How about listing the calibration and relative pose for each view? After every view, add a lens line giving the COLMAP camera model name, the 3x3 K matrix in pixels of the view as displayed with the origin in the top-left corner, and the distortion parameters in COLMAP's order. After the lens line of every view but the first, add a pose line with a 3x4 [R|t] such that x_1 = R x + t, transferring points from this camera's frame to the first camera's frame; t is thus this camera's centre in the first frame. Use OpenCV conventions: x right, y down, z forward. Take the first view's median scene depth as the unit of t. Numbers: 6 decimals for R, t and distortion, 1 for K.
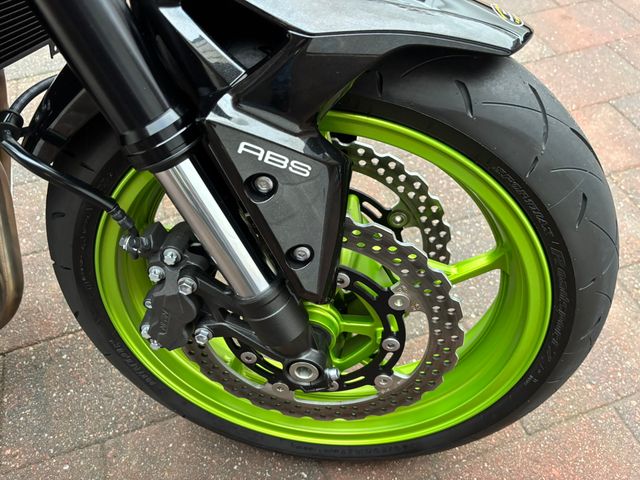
lens RADIAL K [[488.4, 0, 322.2], [0, 488.4, 236.1], [0, 0, 1]] dist [0.052187, -0.064319]
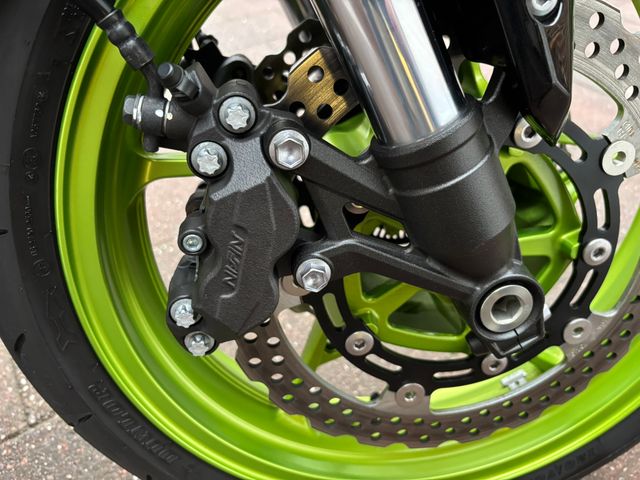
lens RADIAL K [[488.4, 0, 322.2], [0, 488.4, 236.1], [0, 0, 1]] dist [0.052187, -0.064319]
pose [[0.960941, -0.180390, 0.209884, -0.313092], [0.218795, 0.959582, -0.177004, 0.239066], [-0.169471, 0.216012, 0.961571, 0.472121]]
